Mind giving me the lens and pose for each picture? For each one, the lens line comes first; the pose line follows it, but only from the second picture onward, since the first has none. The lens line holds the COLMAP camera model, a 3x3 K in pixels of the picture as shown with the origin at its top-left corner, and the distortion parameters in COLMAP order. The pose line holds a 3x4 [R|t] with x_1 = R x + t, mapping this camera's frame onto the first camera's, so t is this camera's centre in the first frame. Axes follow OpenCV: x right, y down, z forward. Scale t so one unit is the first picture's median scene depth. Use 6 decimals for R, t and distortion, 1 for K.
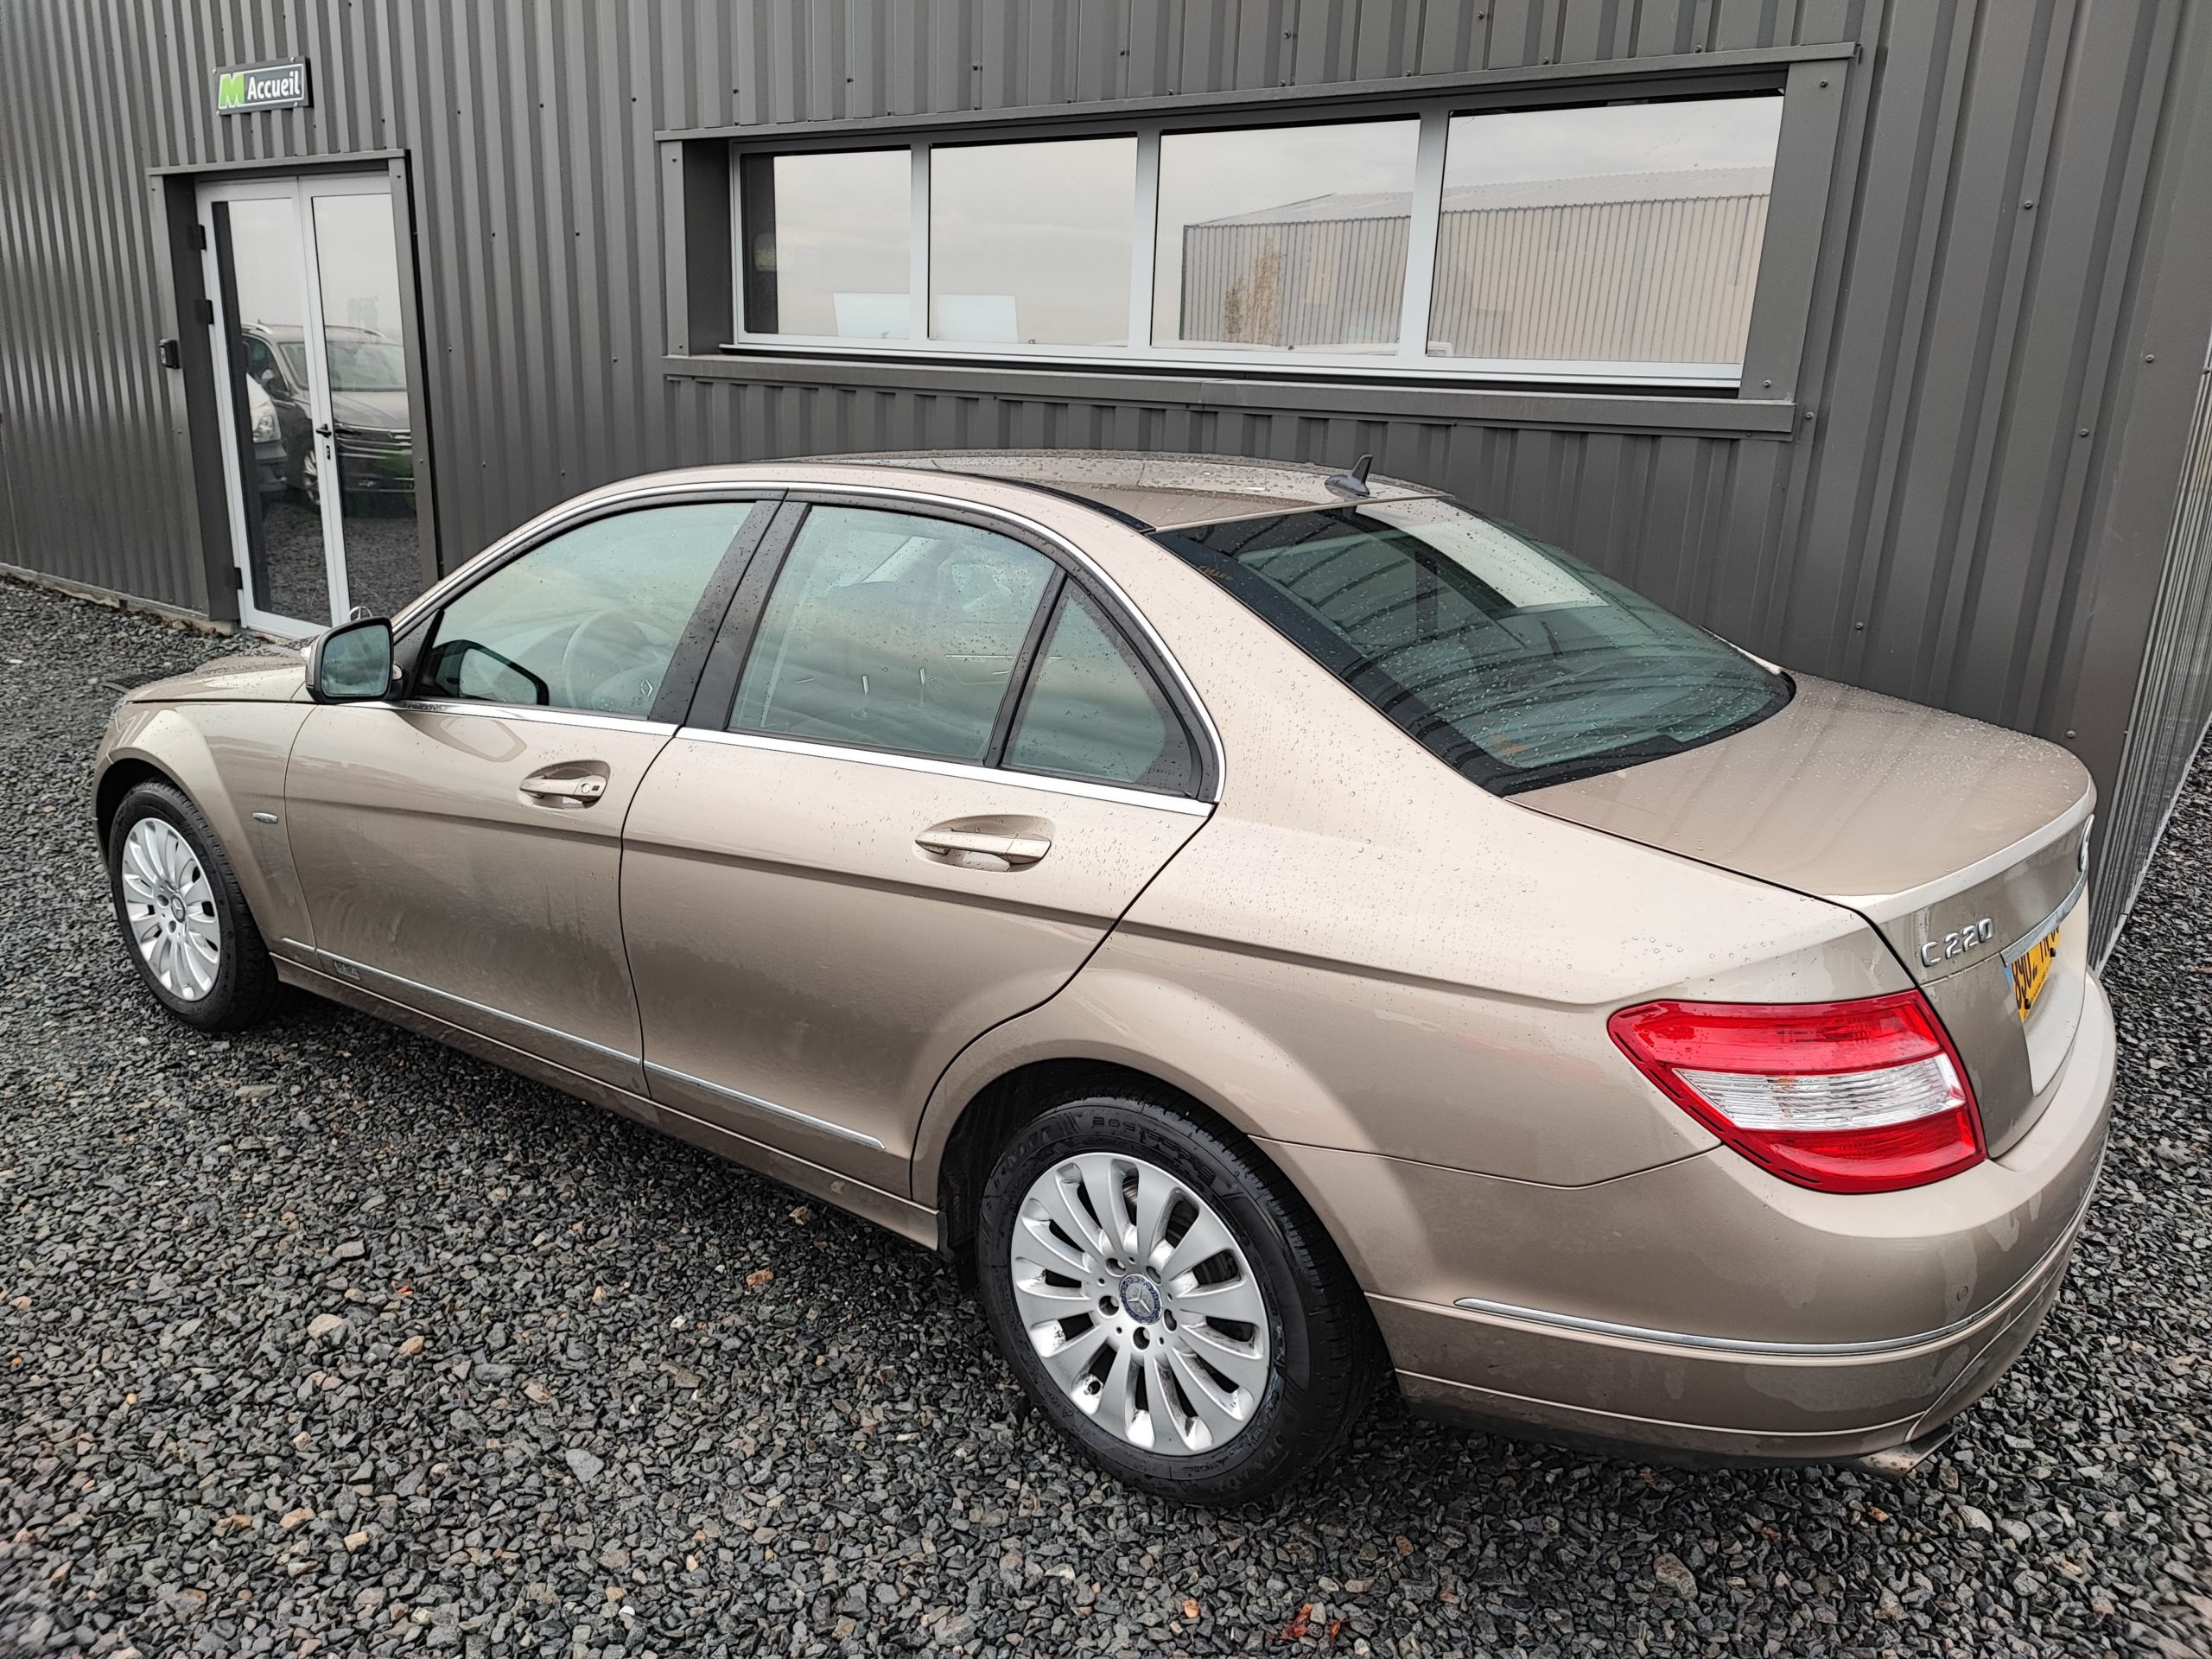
lens RADIAL K [[1601.9, 0, 1103.7], [0, 1601.9, 829.3], [0, 0, 1]] dist [0.063825, -0.067921]
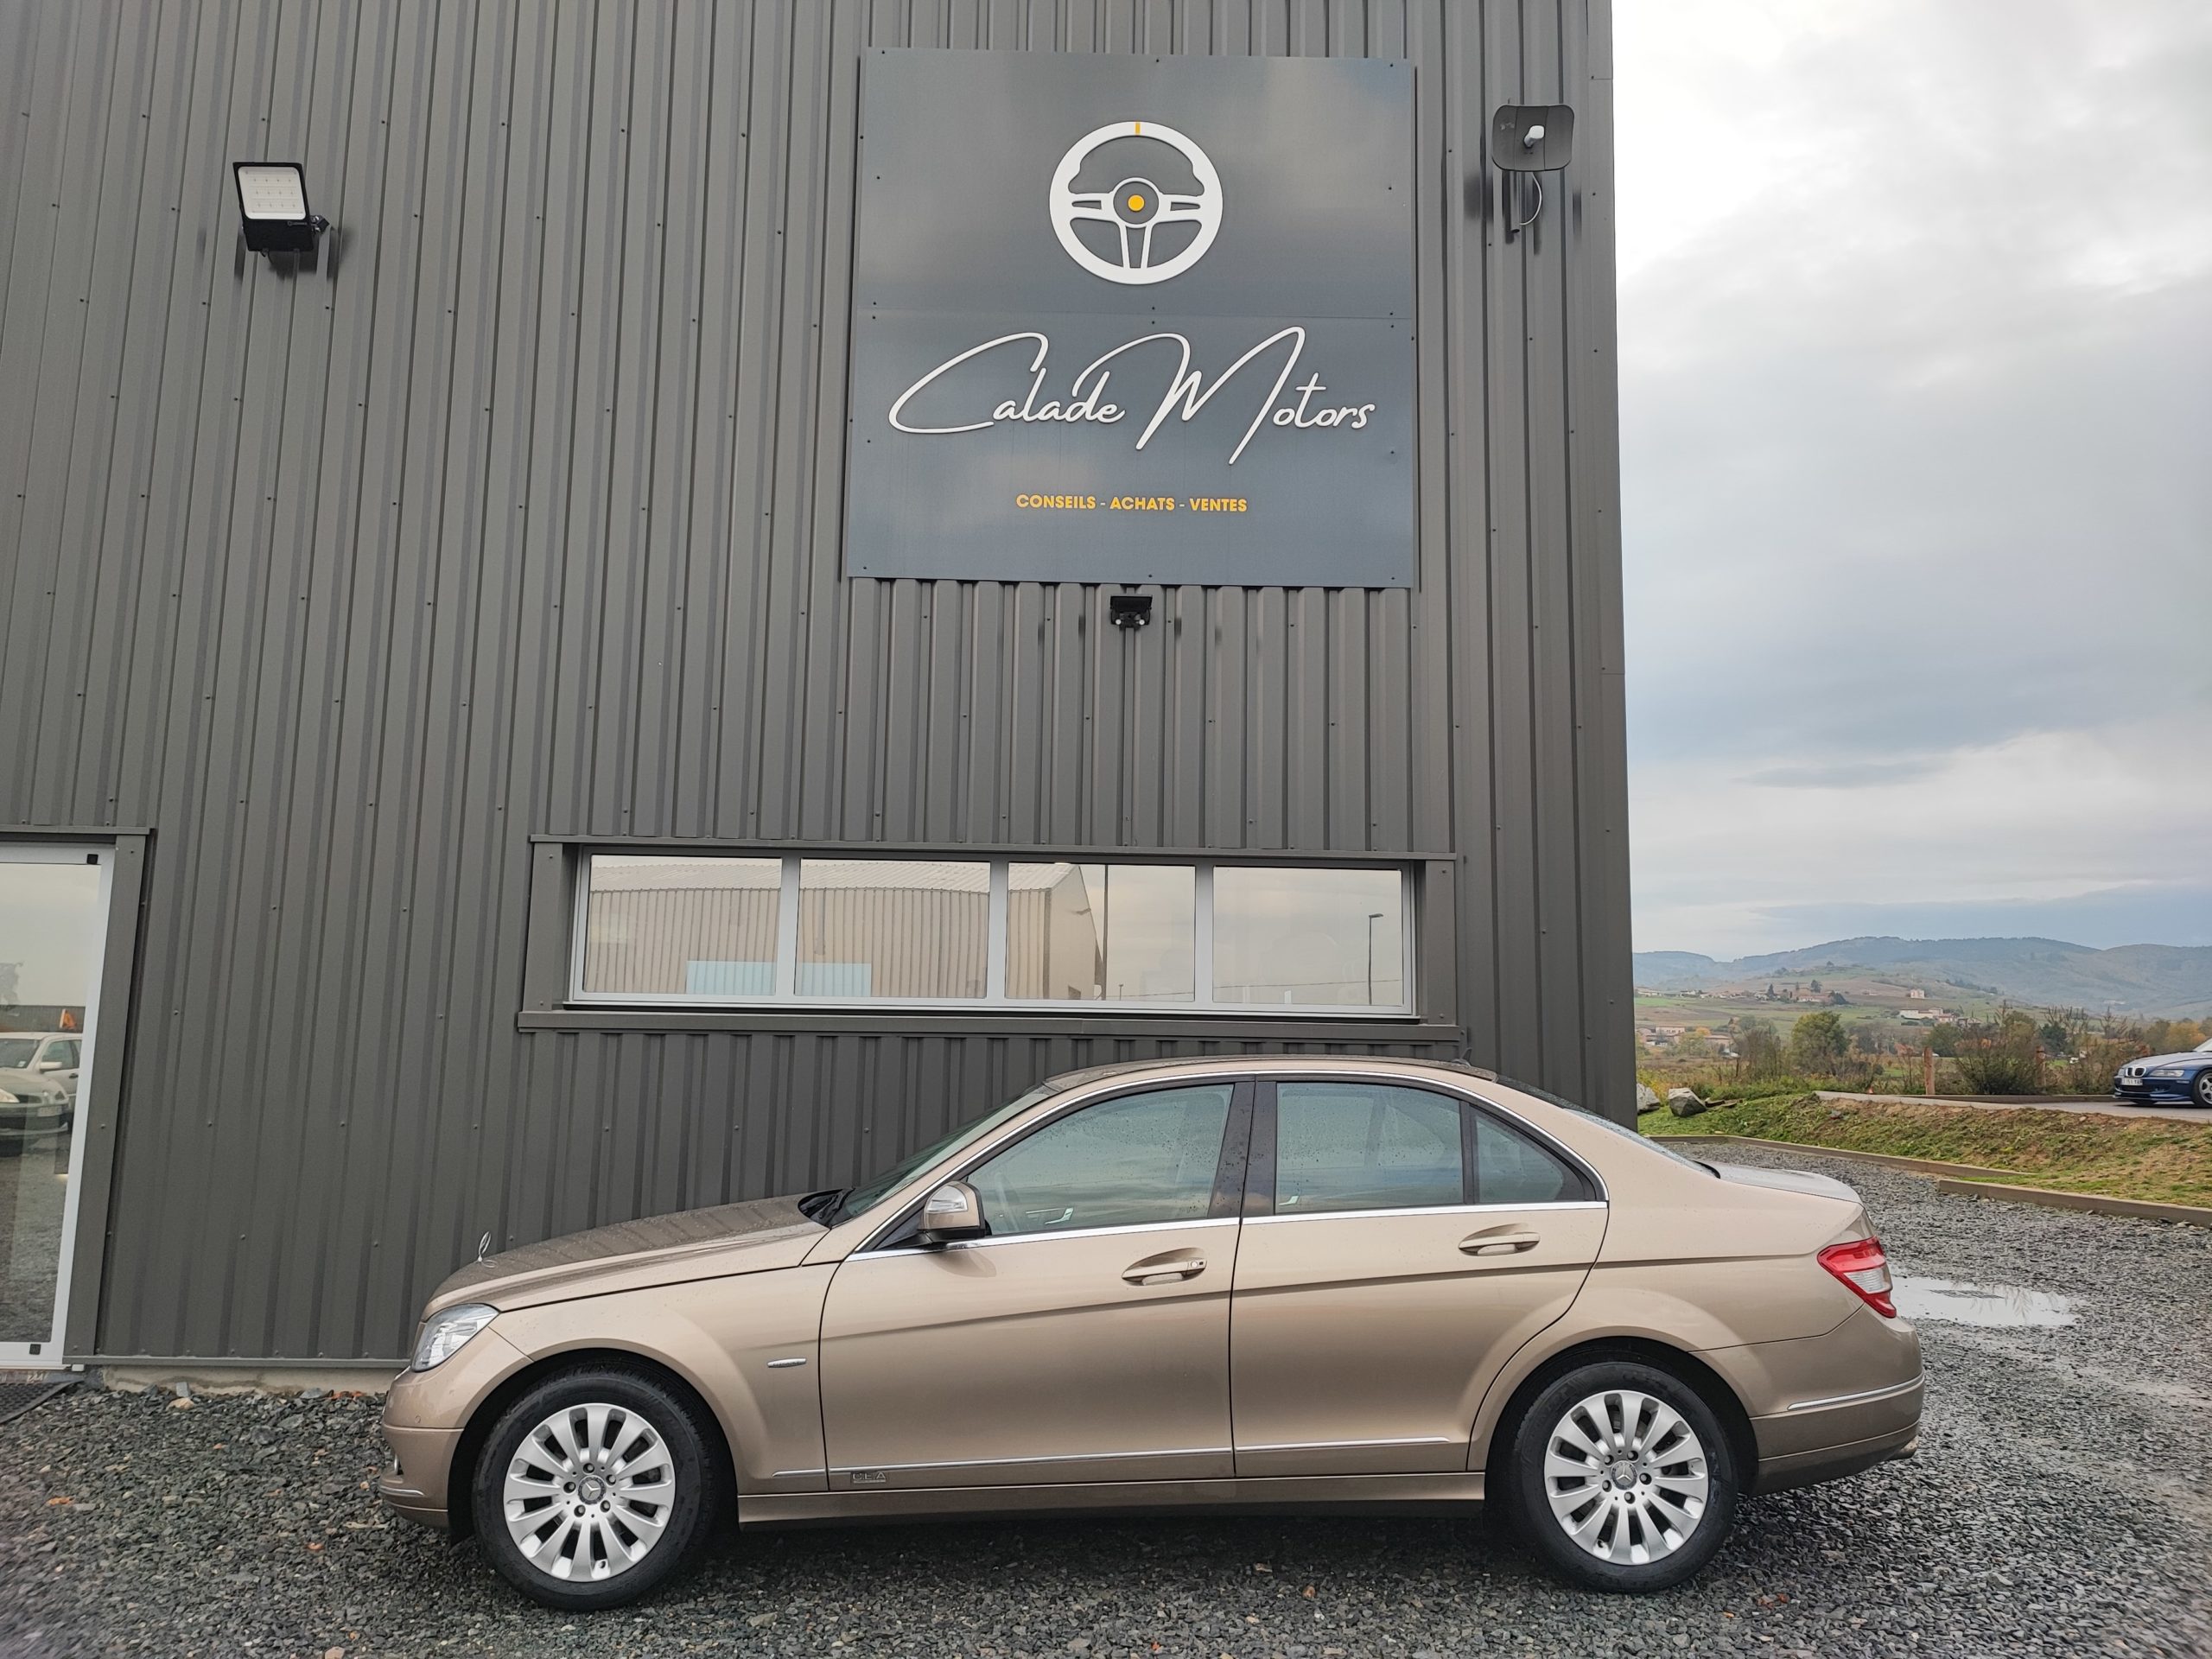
lens RADIAL K [[1608.8, 0, 1102.2], [0, 1608.8, 824.3], [0, 0, 1]] dist [0.064153, -0.069310]
pose [[0.789535, 0.059581, 0.610807, -1.650490], [0.183797, 0.926638, -0.327966, 0.093249], [-0.585537, 0.371205, 0.720662, -0.308495]]
